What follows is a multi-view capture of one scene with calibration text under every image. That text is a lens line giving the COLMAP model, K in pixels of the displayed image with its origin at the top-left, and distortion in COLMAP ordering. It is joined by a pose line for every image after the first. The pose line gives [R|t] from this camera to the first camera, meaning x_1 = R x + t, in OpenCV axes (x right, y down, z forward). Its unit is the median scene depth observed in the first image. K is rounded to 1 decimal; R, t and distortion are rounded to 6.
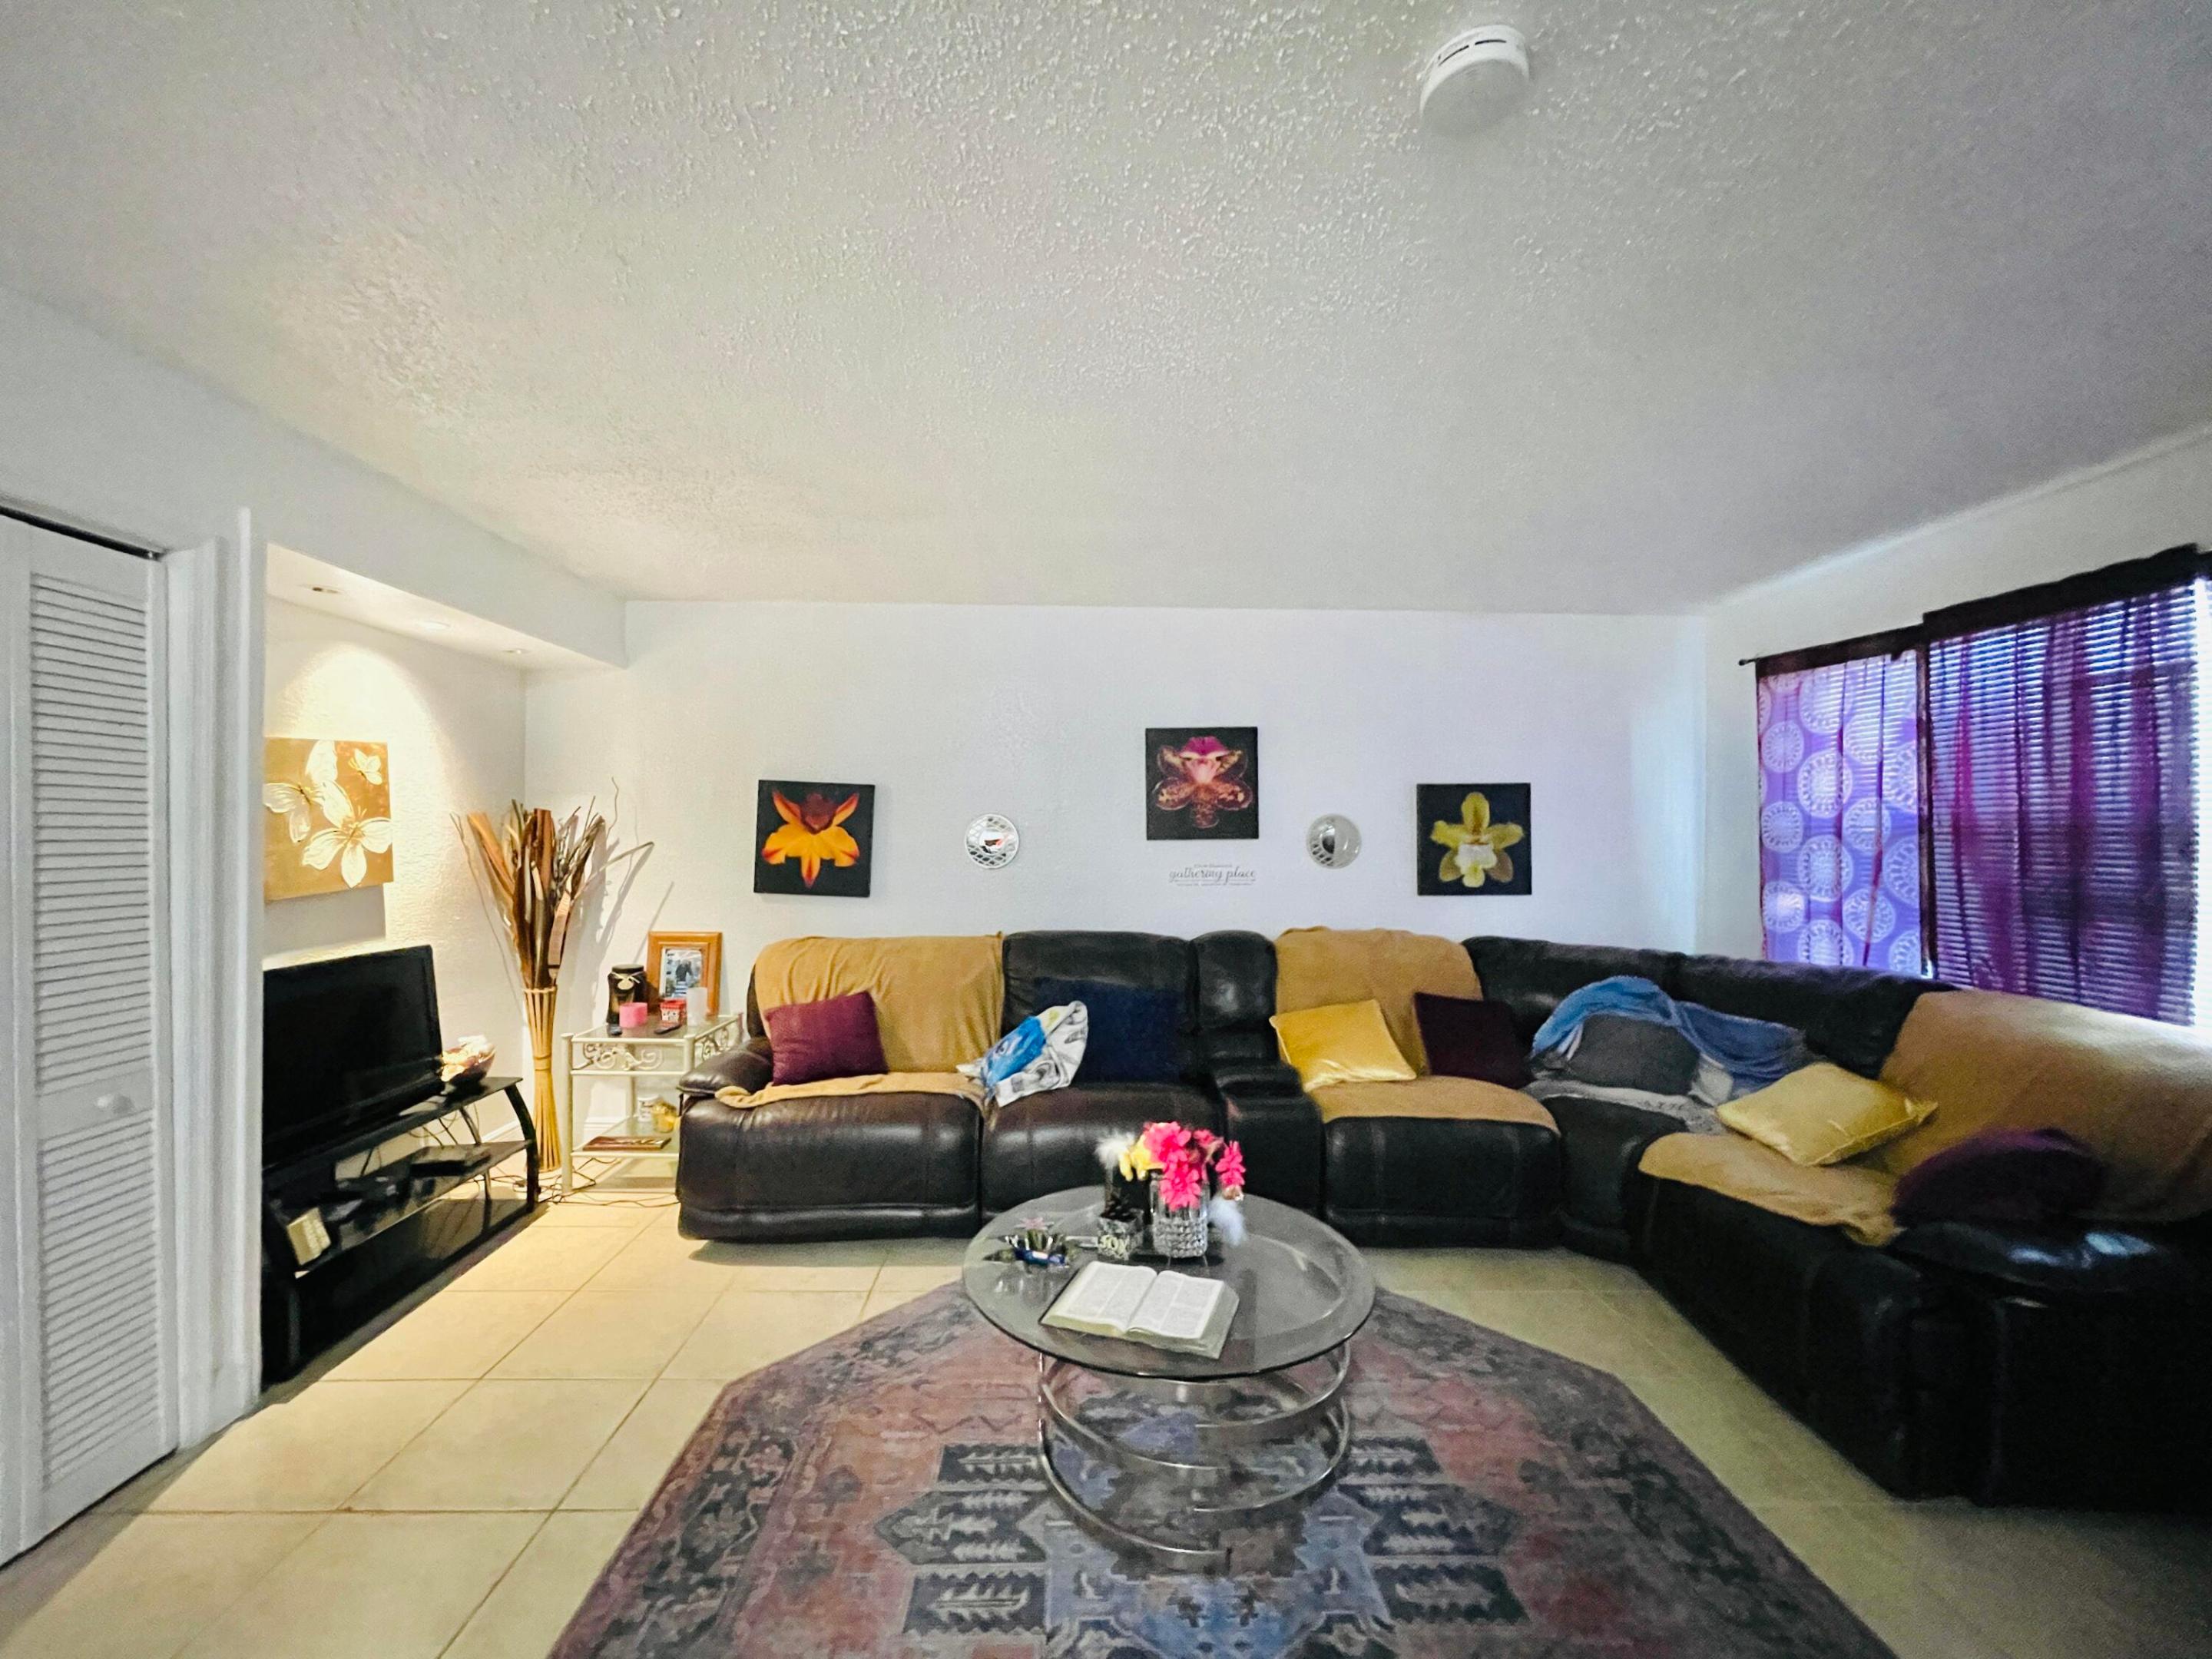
lens RADIAL K [[890.3, 0, 1094.1], [0, 890.3, 831.7], [0, 0, 1]] dist [-0.000692, 0.000258]
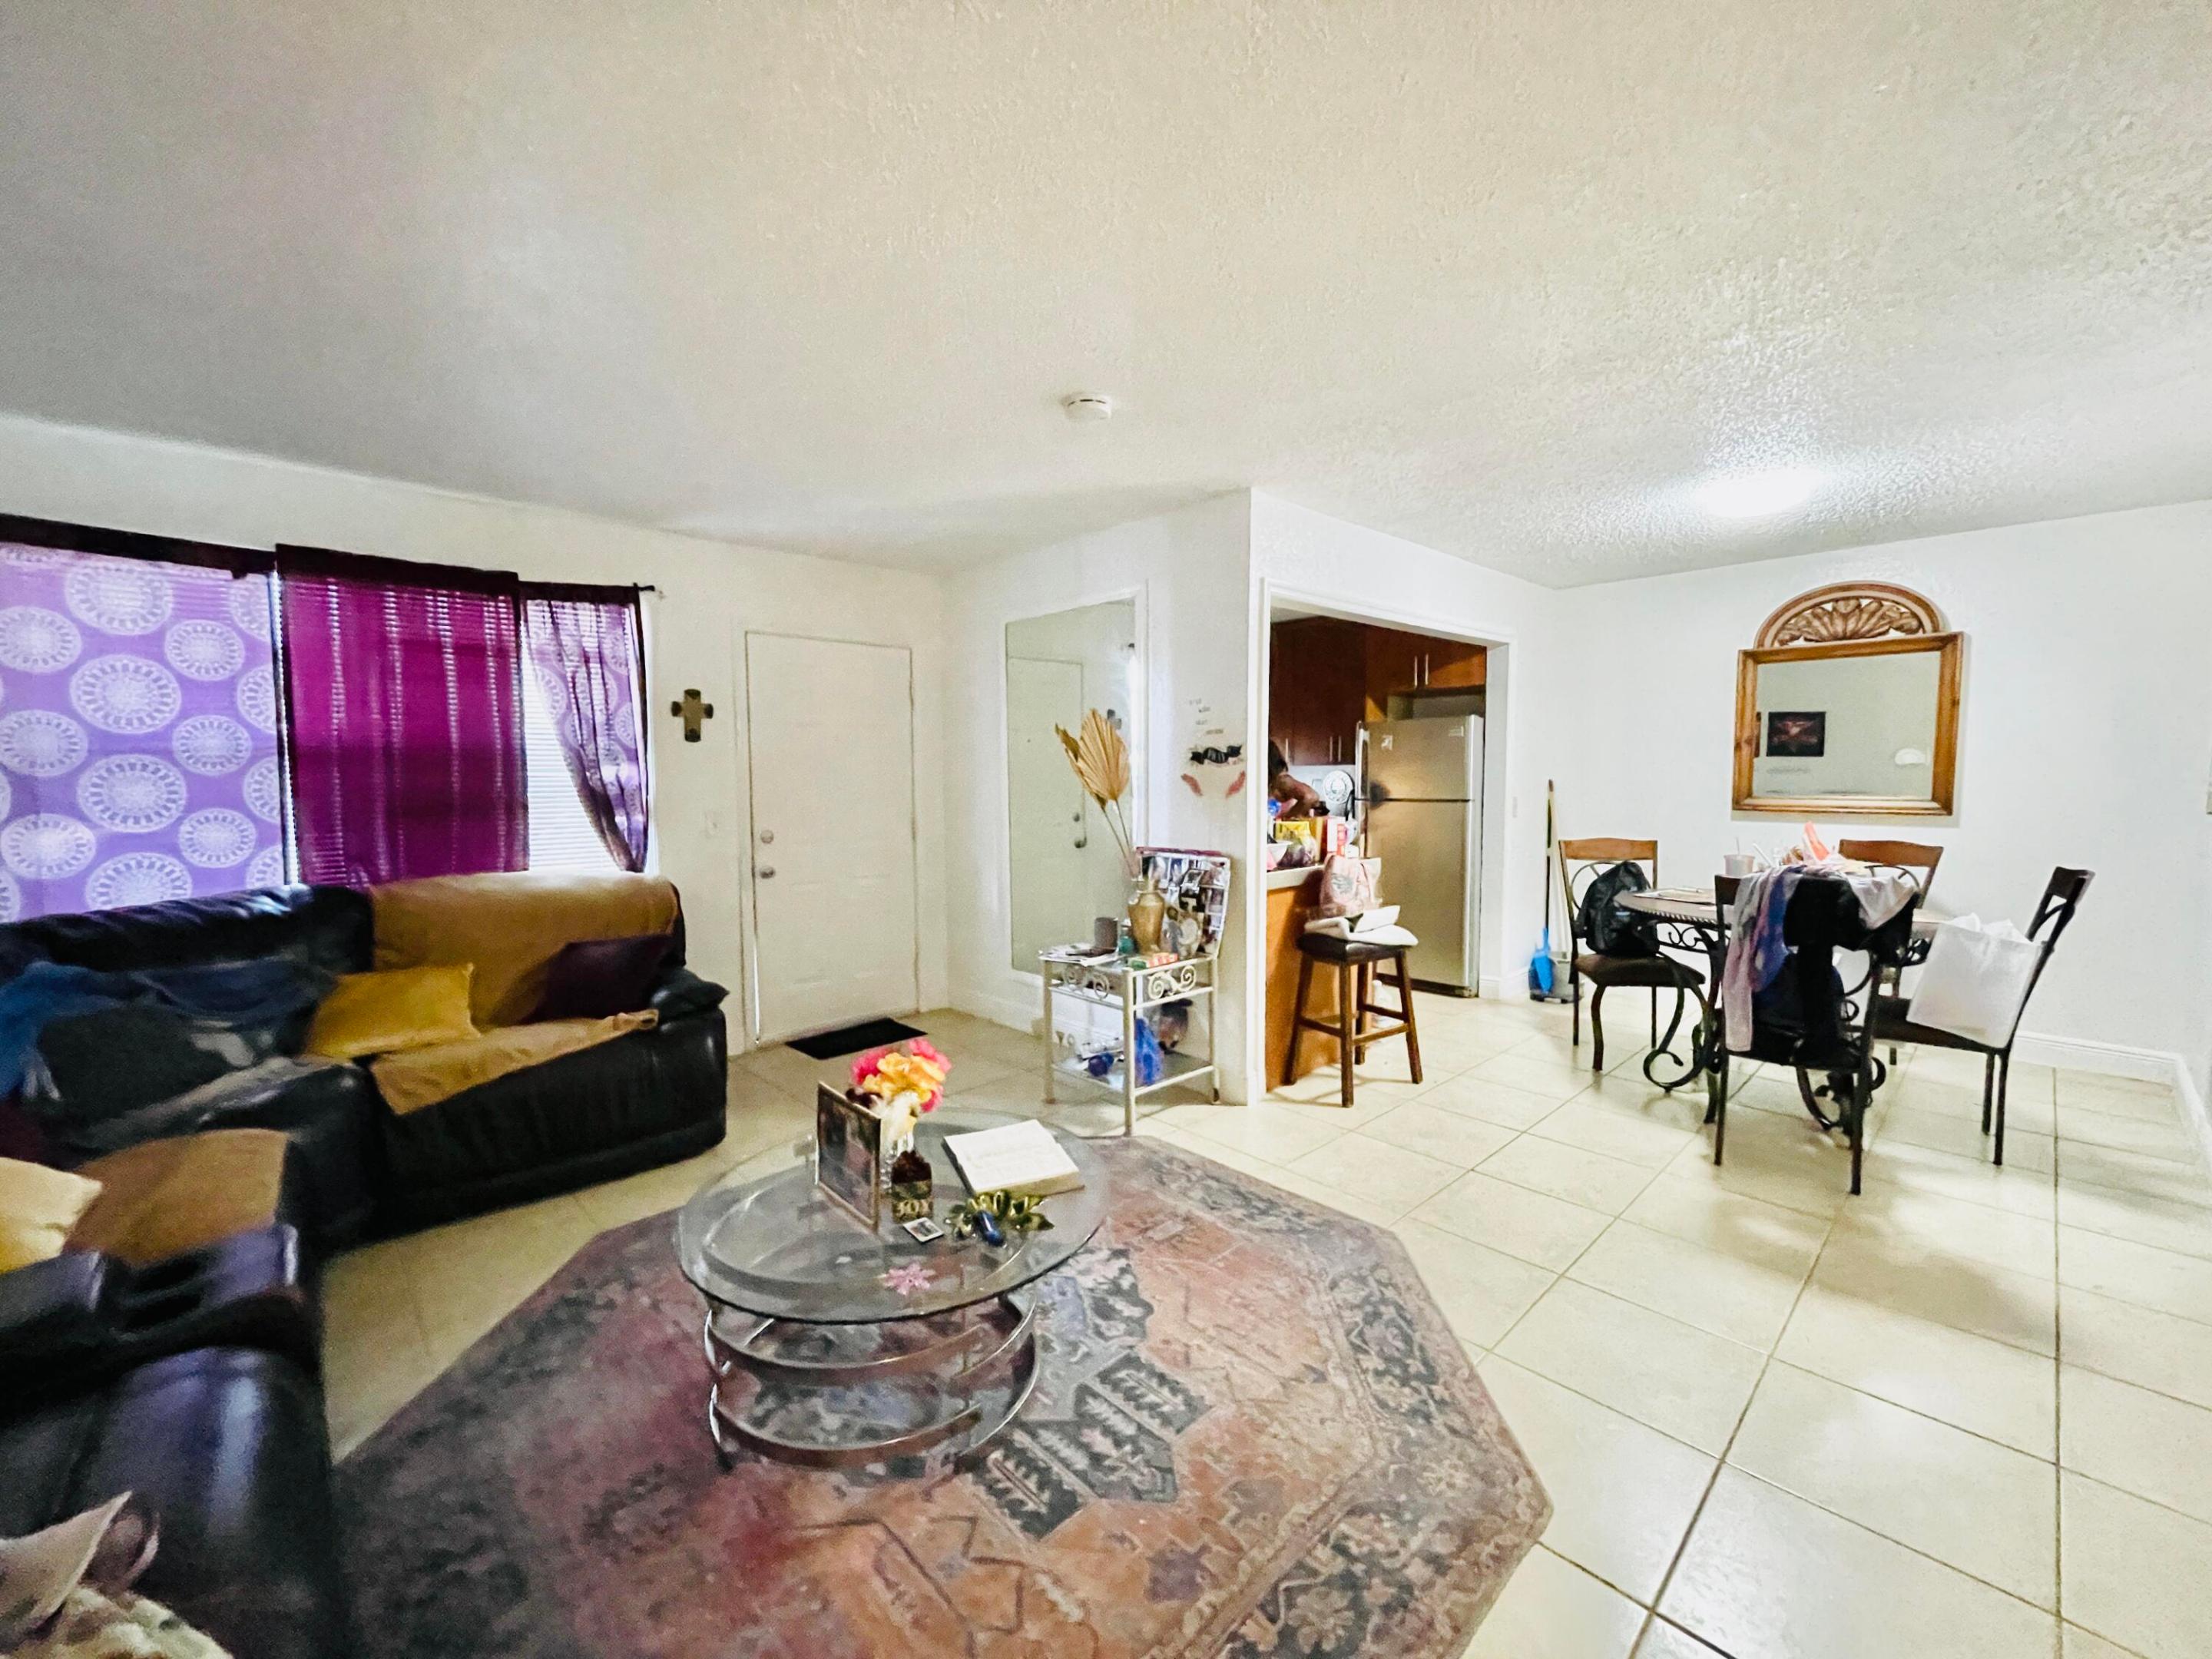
lens RADIAL K [[890.3, 0, 1094.1], [0, 890.3, 831.7], [0, 0, 1]] dist [-0.000692, 0.000258]
pose [[-0.667067, -0.053625, 0.743066, -0.816860], [0.000110, 0.997399, 0.072079, 0.028999], [-0.744998, 0.048164, -0.665326, 1.602122]]
